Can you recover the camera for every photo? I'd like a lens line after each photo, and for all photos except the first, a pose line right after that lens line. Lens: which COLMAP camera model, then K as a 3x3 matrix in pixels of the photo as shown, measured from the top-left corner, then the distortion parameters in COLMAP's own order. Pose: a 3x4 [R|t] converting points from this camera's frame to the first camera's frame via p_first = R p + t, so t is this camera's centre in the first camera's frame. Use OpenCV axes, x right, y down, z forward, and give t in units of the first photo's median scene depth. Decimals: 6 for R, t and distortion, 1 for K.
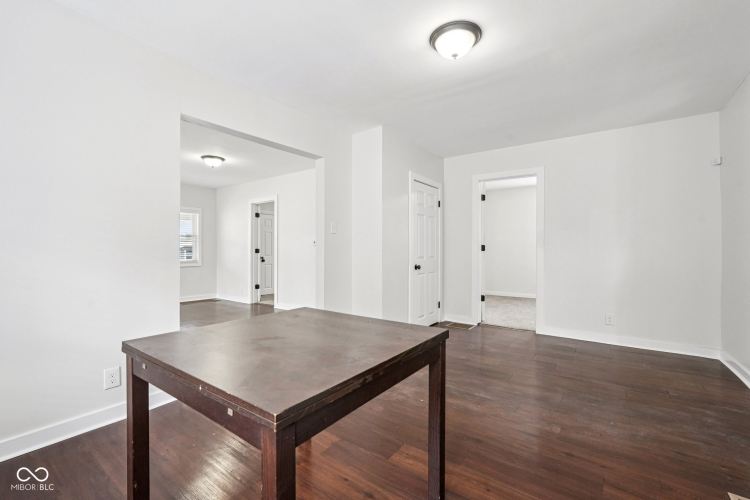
lens RADIAL K [[330.0, 0, 368.3], [0, 330.0, 247.4], [0, 0, 1]] dist [-0.003239, 0.004758]
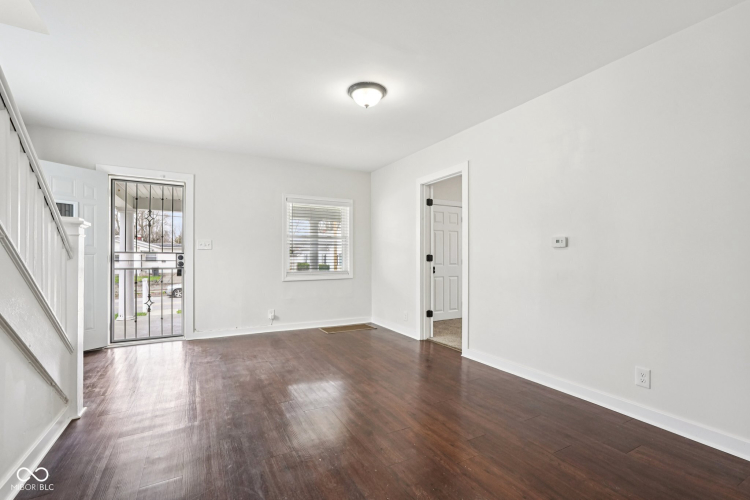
lens RADIAL K [[330.0, 0, 368.1], [0, 330.0, 255.4], [0, 0, 1]] dist [-0.003239, 0.004758]
pose [[0.907020, -0.000598, -0.421087, -0.175441], [0.002775, 0.999986, 0.004557, 0.002310], [0.421079, -0.005302, 0.907009, 0.369784]]
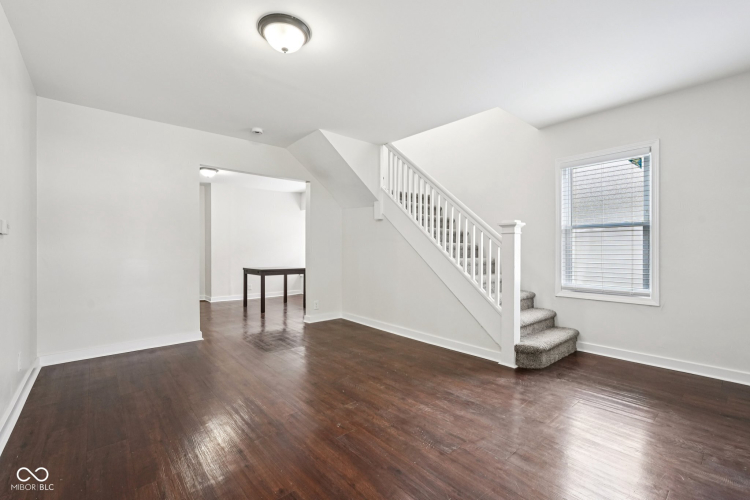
lens RADIAL K [[330.0, 0, 374.8], [0, 330.0, 250.2], [0, 0, 1]] dist [-0.003239, 0.004758]
pose [[-0.980128, -0.002678, 0.198349, -0.496165], [-0.002650, 0.999996, 0.000406, 0.005480], [-0.198350, -0.000128, -0.980131, 1.034189]]
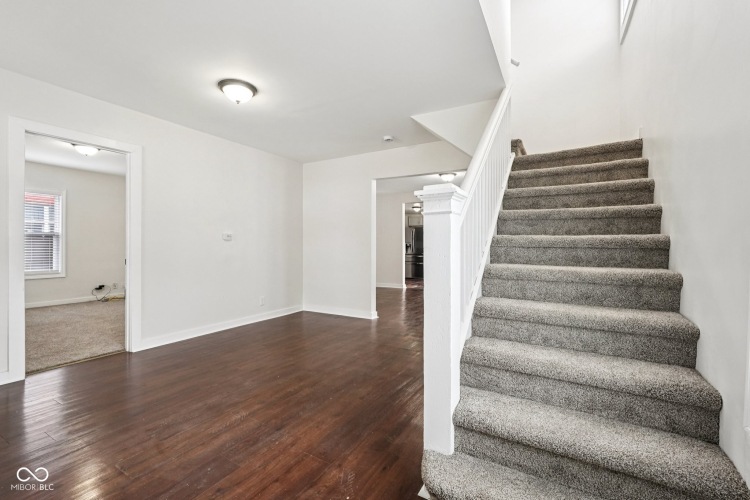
lens RADIAL K [[330.0, 0, 370.9], [0, 330.0, 247.6], [0, 0, 1]] dist [-0.003239, 0.004758]
pose [[-0.114389, -0.000508, 0.993436, -0.798795], [-0.006733, 0.999977, -0.000264, 0.006121], [-0.993413, -0.006719, -0.114390, 0.617136]]
